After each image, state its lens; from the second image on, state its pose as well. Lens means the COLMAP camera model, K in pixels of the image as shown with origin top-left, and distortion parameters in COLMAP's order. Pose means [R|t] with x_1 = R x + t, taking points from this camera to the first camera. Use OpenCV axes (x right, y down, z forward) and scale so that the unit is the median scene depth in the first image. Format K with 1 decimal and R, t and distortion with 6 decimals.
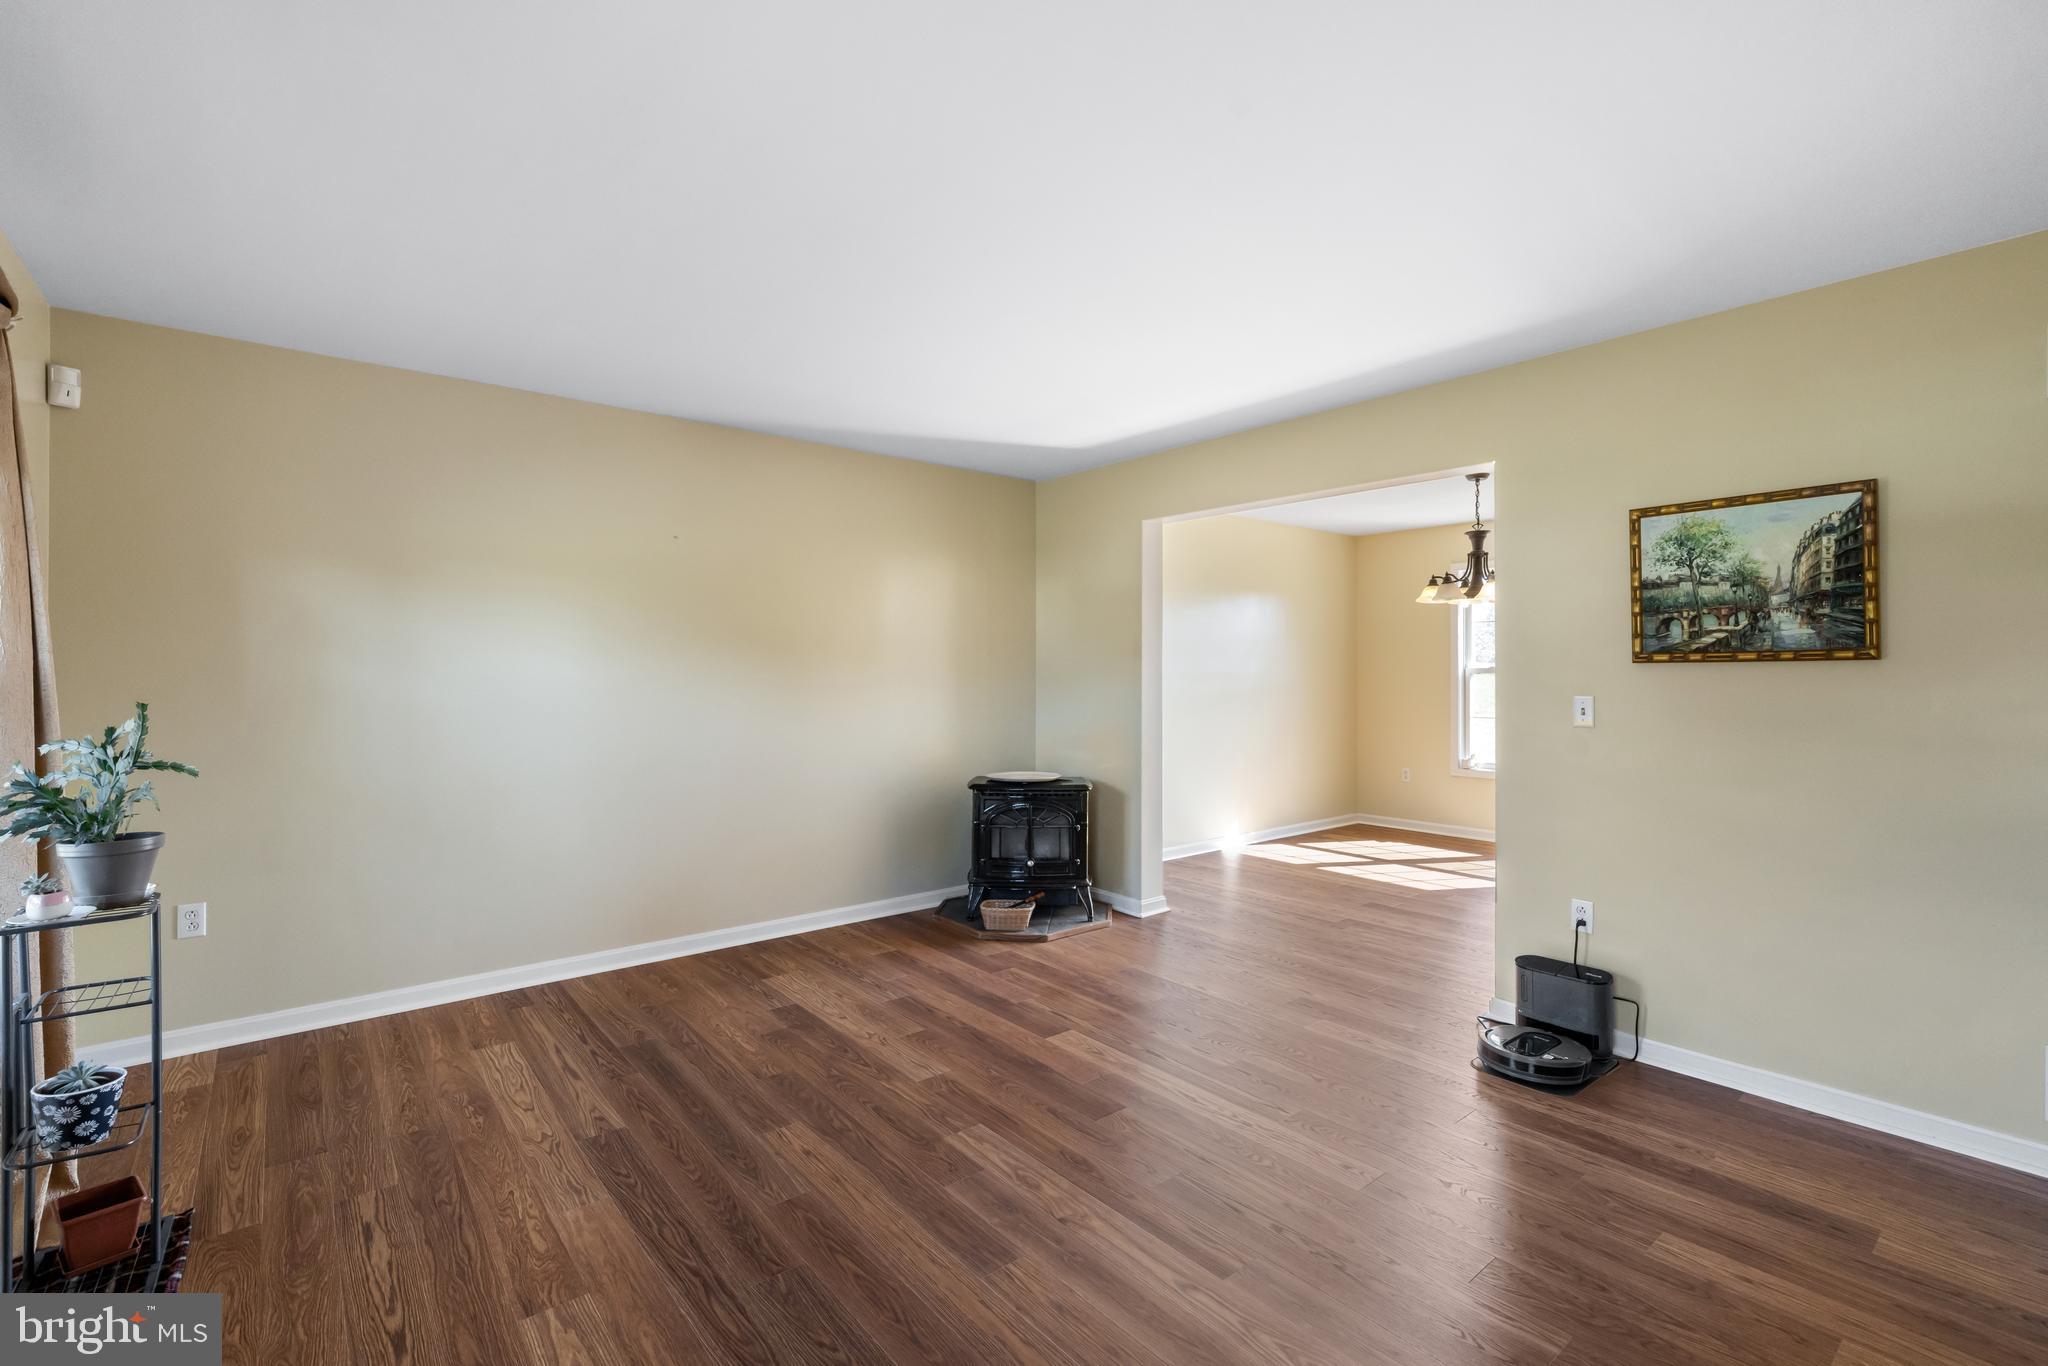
lens RADIAL K [[896.6, 0, 1020.8], [0, 896.6, 677.3], [0, 0, 1]] dist [-0.001108, 0.000482]
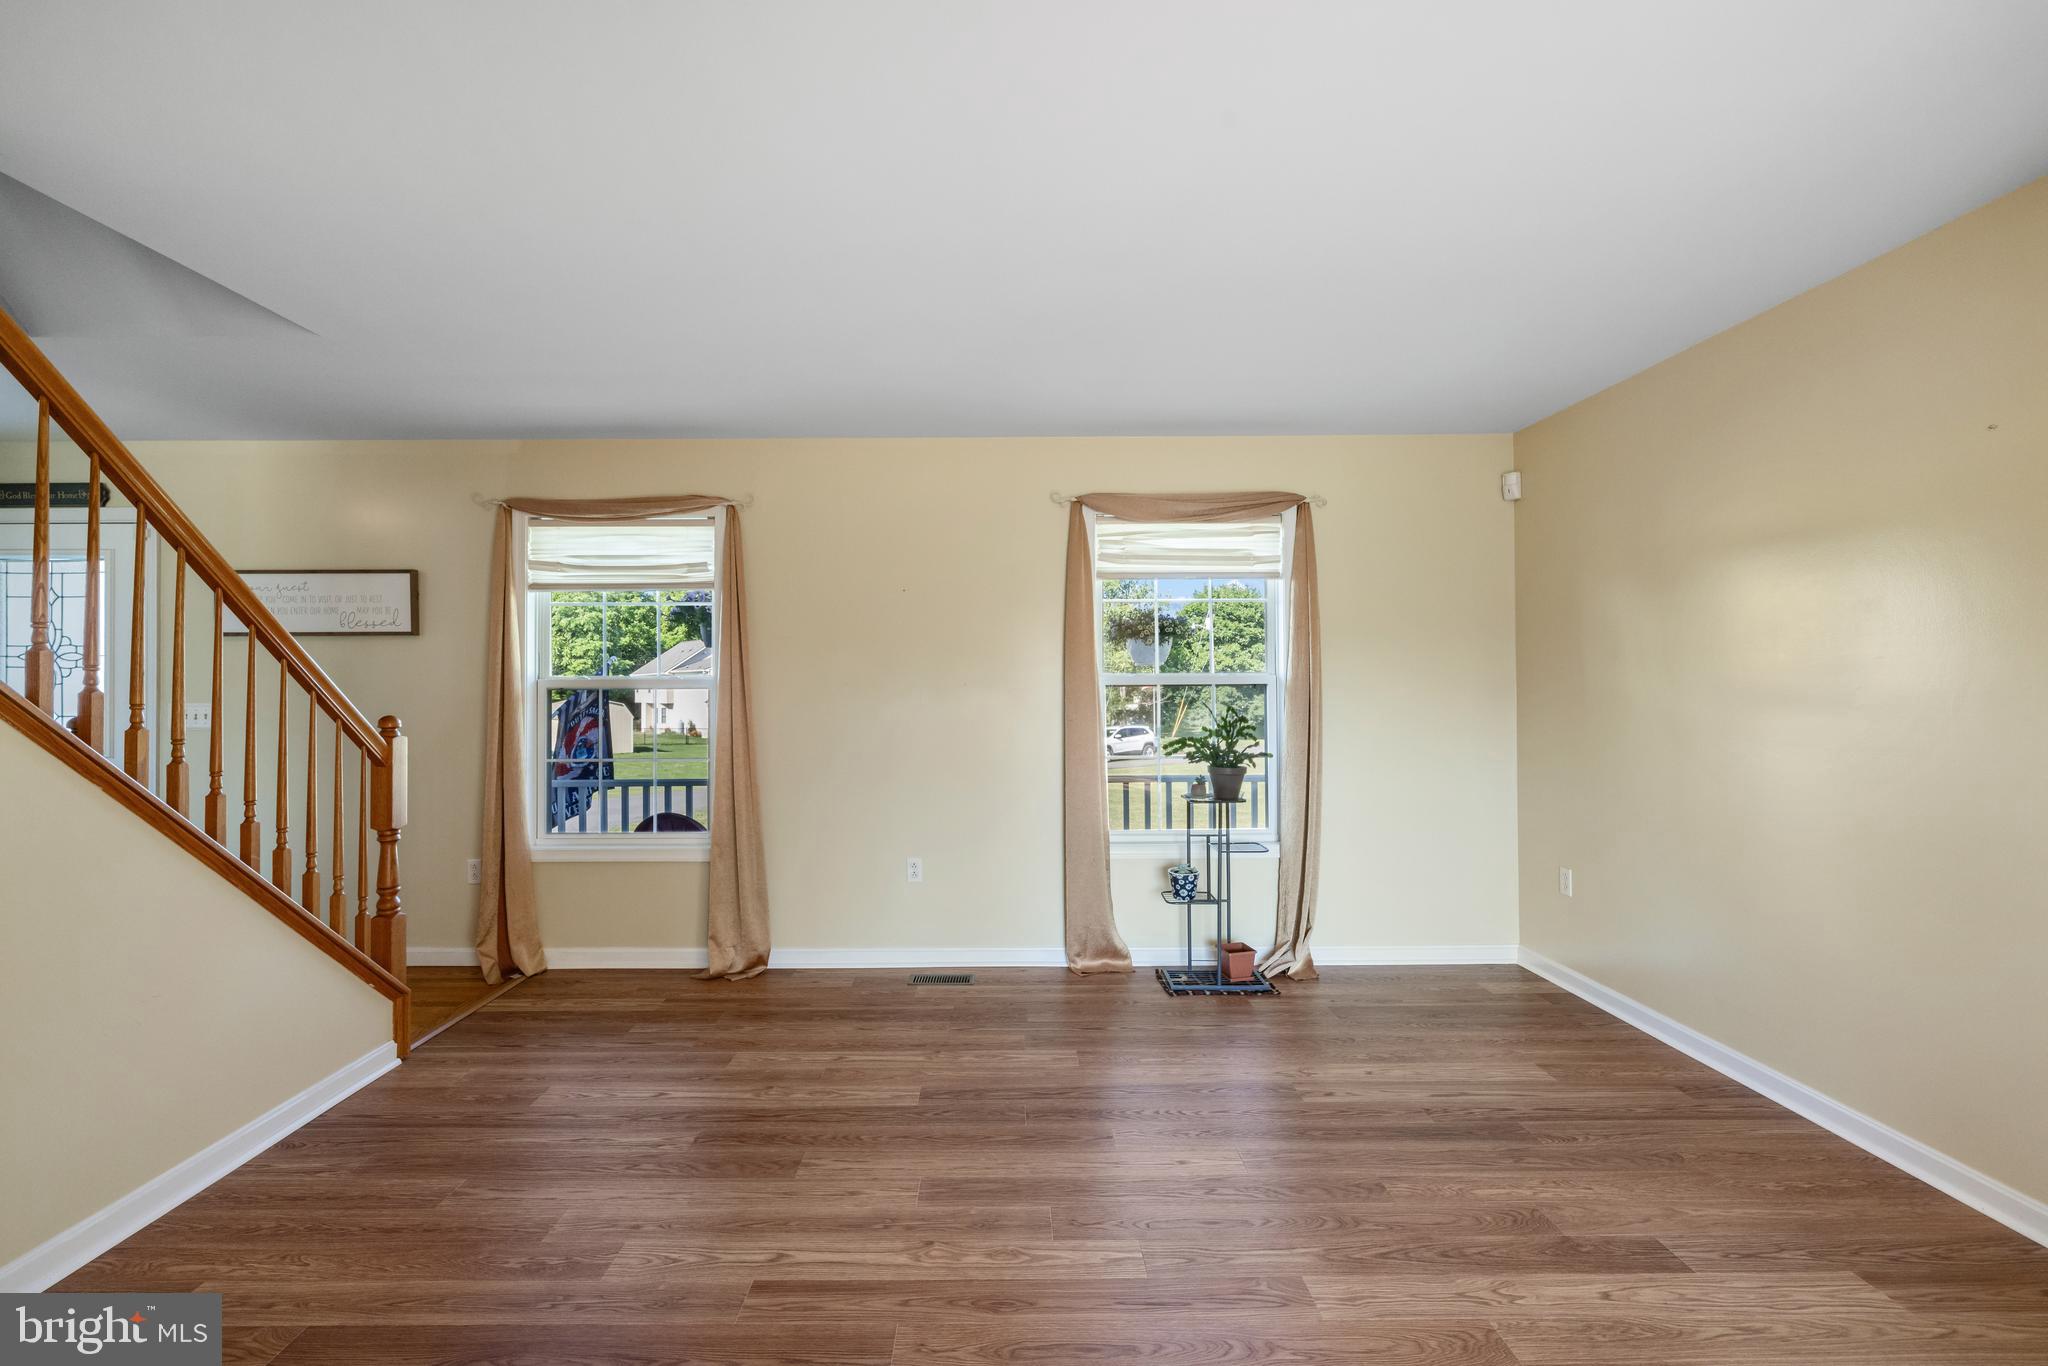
lens RADIAL K [[896.6, 0, 1012.5], [0, 896.6, 674.5], [0, 0, 1]] dist [-0.001108, 0.000482]
pose [[-0.627718, -0.006092, -0.778417, 0.560320], [0.000026, 0.999969, -0.007847, -0.007504], [0.778441, -0.004946, -0.627698, 1.249935]]
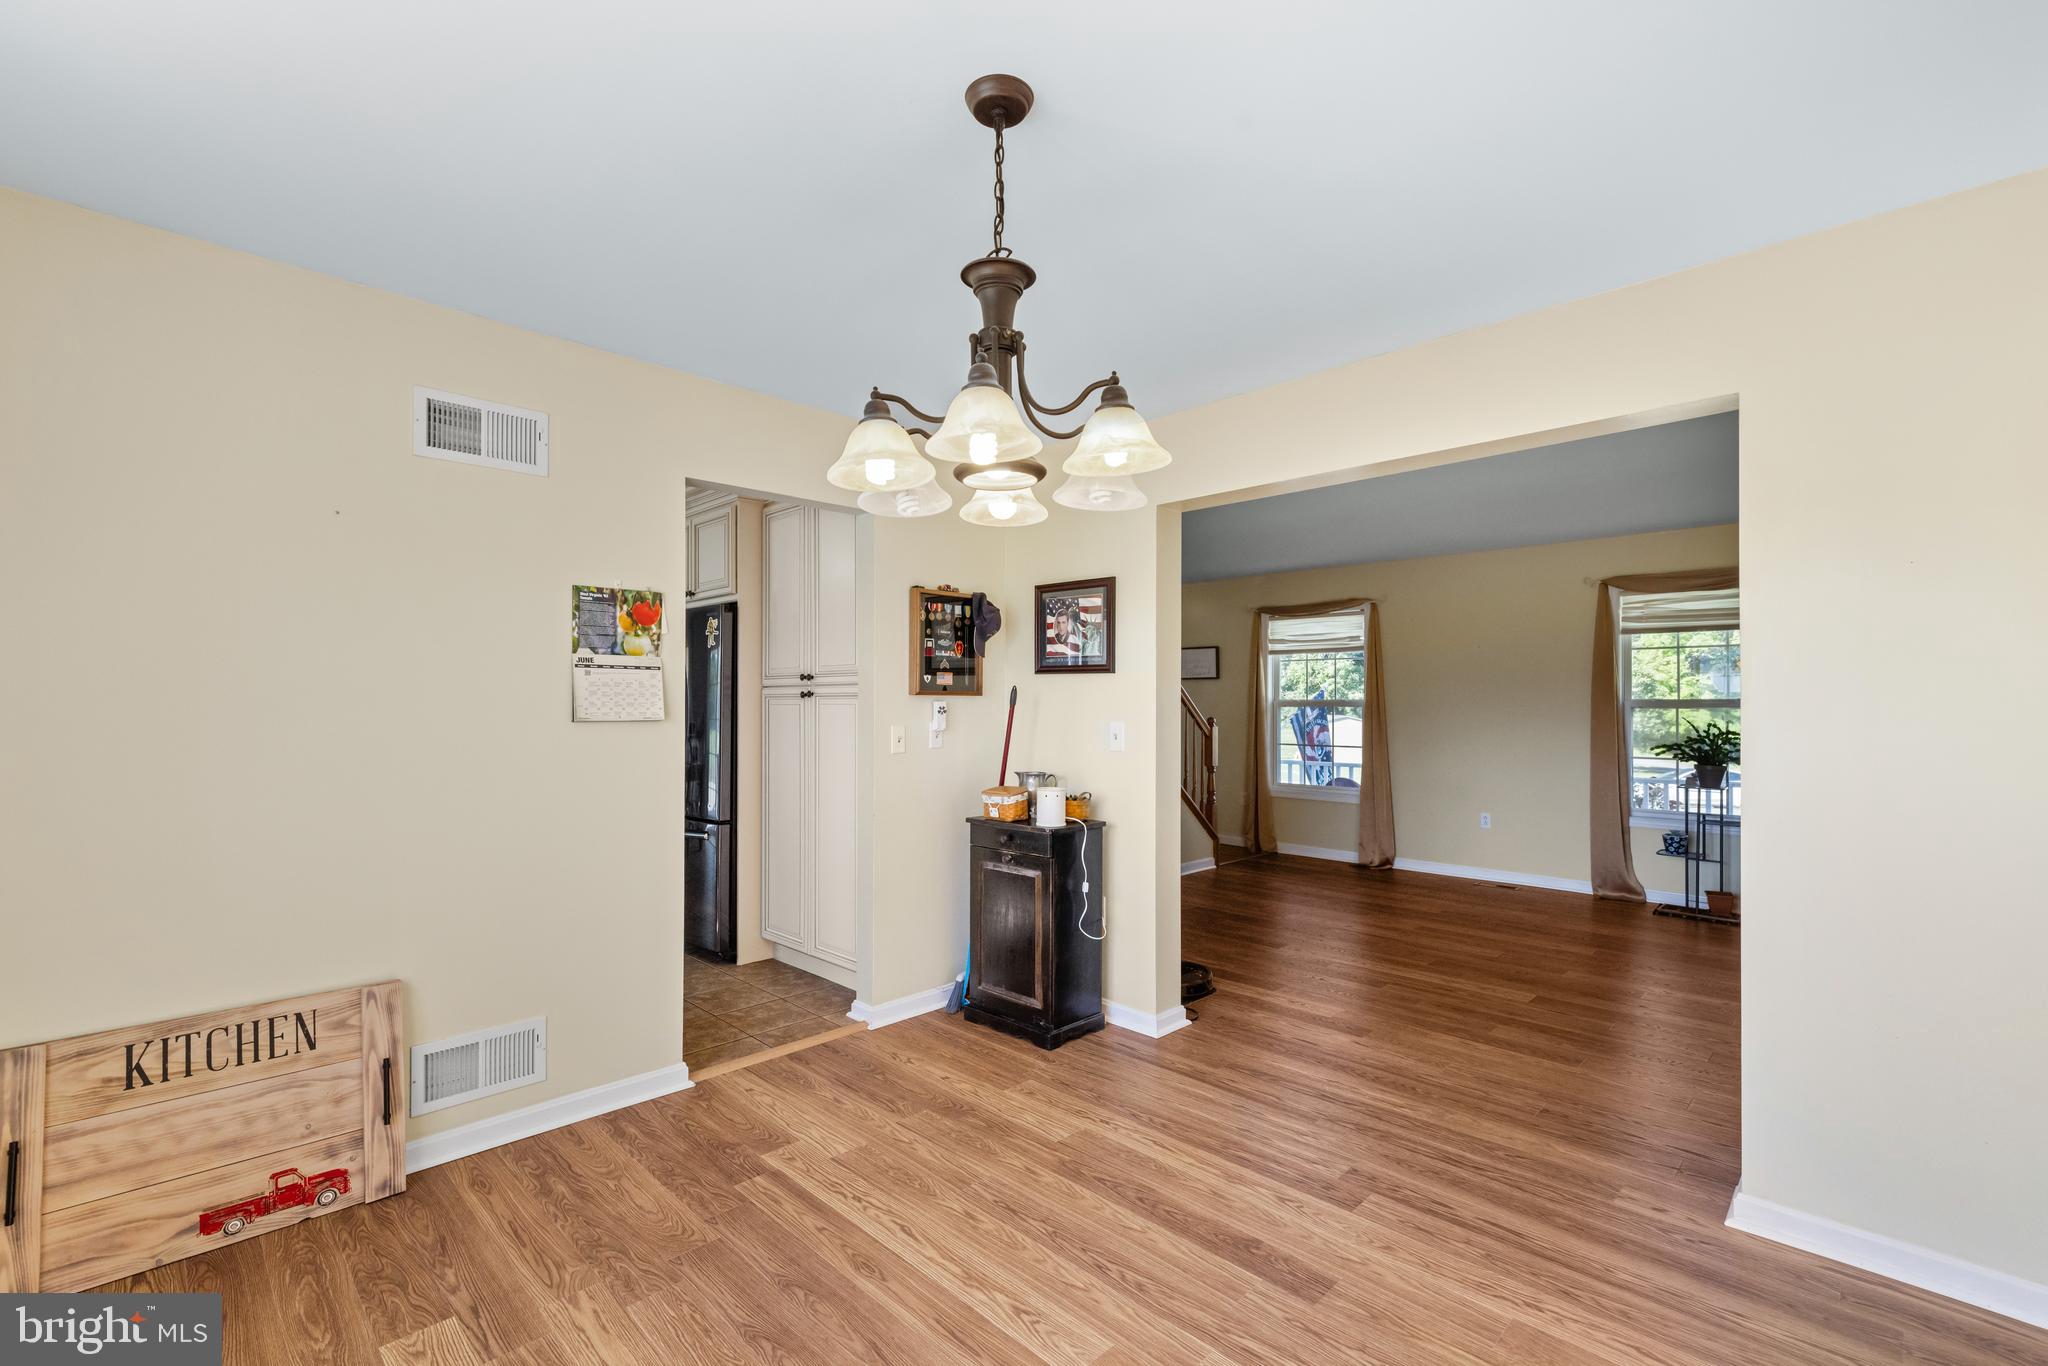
lens RADIAL K [[896.6, 0, 1009.5], [0, 896.6, 696.0], [0, 0, 1]] dist [-0.001108, 0.000482]
pose [[-0.995326, -0.003278, -0.096519, 0.991730], [-0.003204, 0.999994, -0.000923, -0.020758], [0.096522, -0.000609, -0.995331, 2.417837]]
